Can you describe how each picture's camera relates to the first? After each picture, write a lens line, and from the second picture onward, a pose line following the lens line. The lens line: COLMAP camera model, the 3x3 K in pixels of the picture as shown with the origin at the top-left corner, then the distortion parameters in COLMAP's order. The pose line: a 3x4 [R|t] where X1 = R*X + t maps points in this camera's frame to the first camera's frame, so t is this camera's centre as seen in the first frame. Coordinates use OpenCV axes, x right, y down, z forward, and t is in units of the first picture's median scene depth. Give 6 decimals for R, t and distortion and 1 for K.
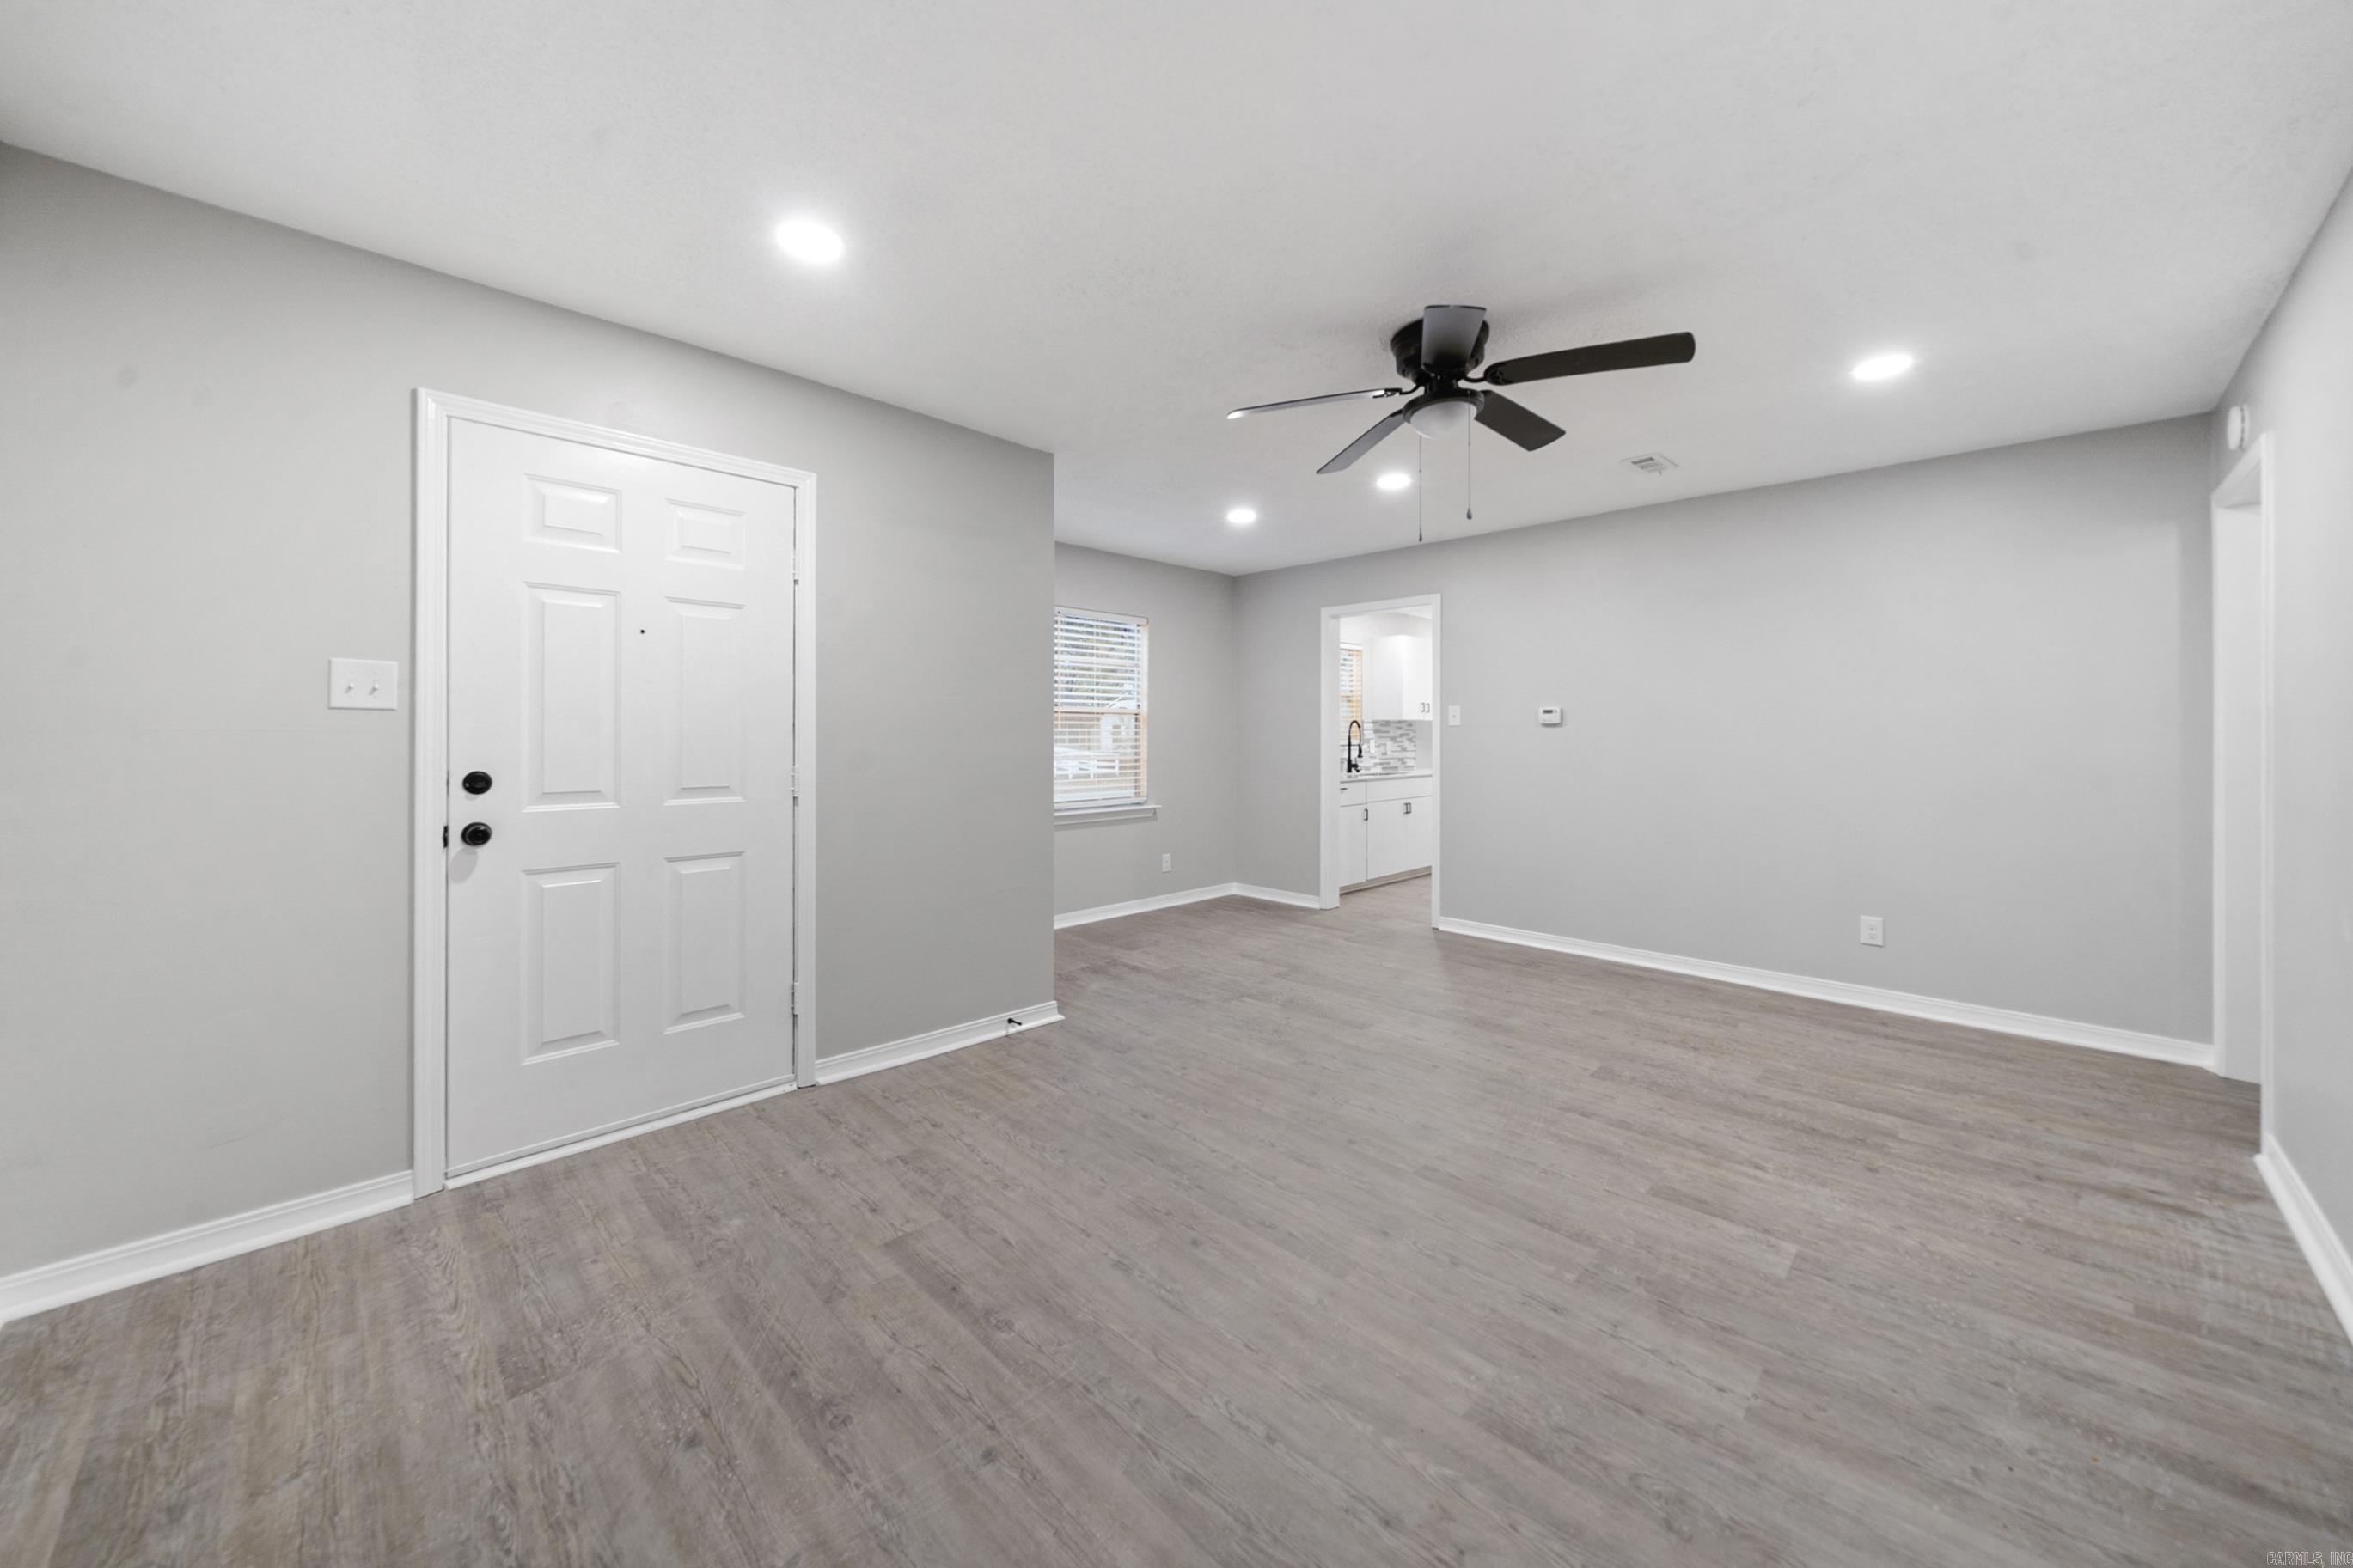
lens RADIAL K [[840.6, 0, 1170.9], [0, 840.6, 768.6], [0, 0, 1]] dist [-0.000493, -0.000131]
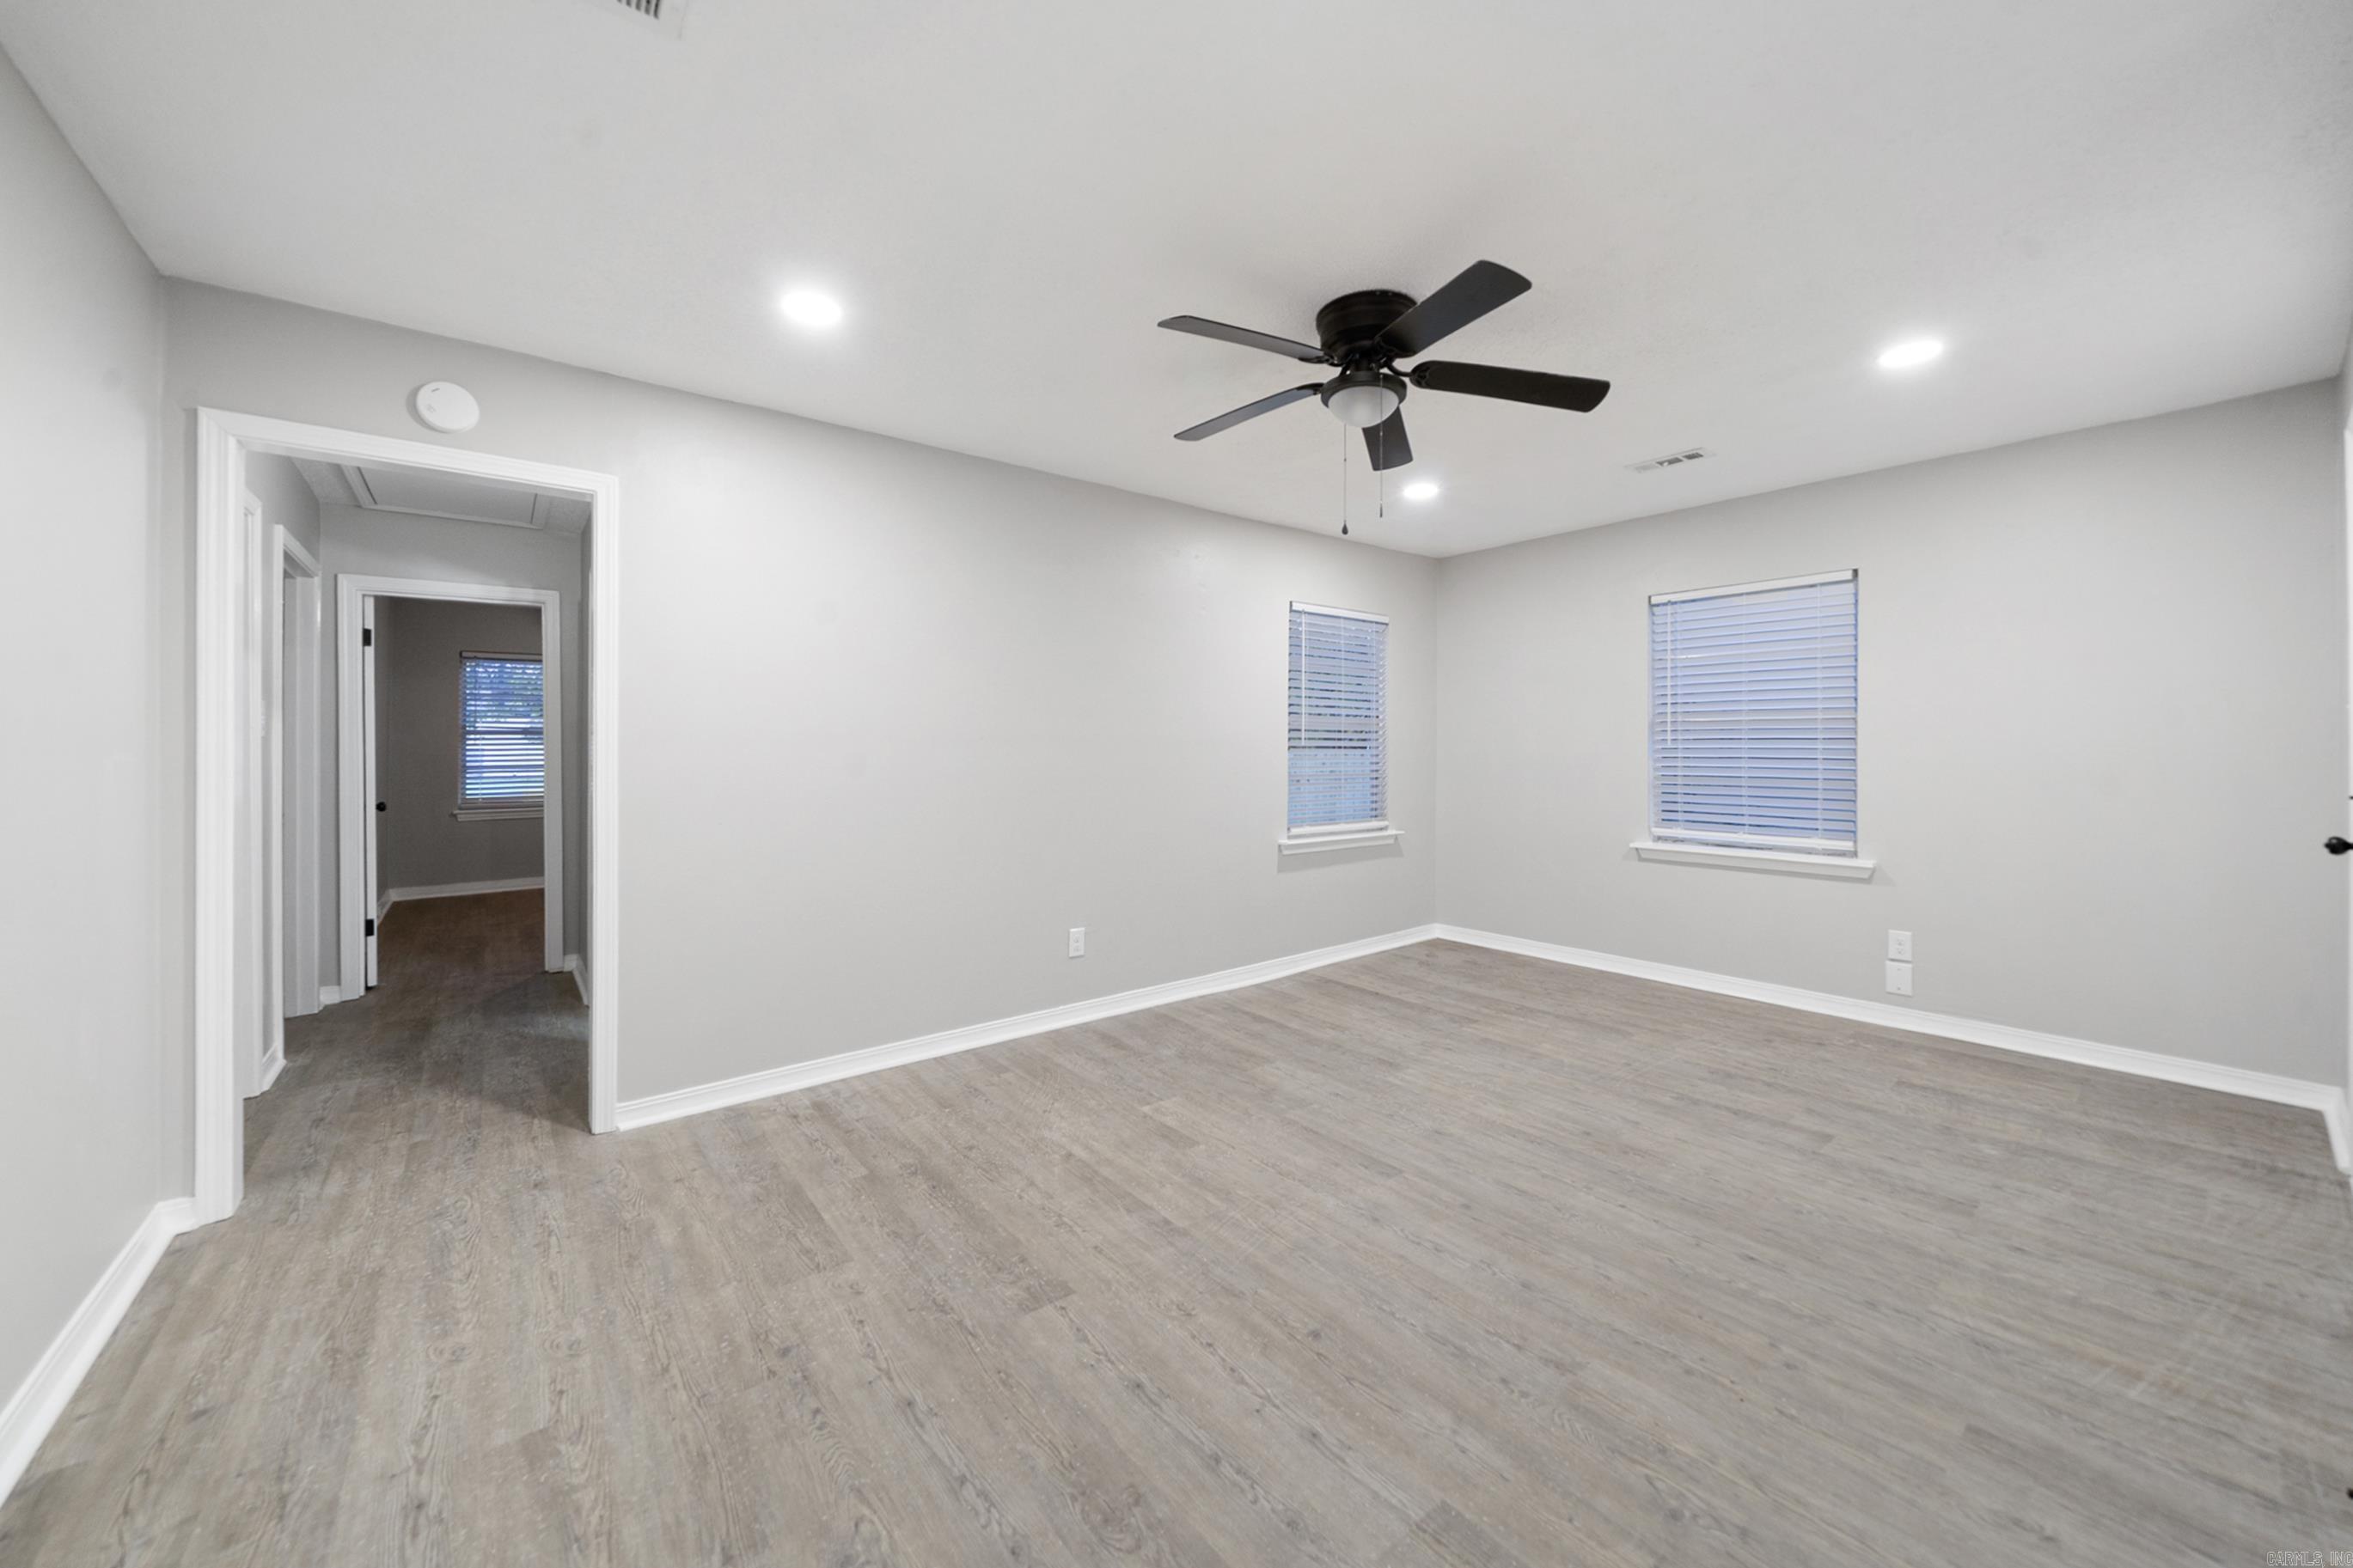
lens RADIAL K [[840.6, 0, 1170.9], [0, 840.6, 768.6], [0, 0, 1]] dist [-0.000493, -0.000131]
pose [[-0.993133, -0.003126, 0.116950, 0.473809], [0.004424, 0.997924, 0.064247, -0.085301], [-0.116908, 0.064323, -0.991058, 2.117969]]
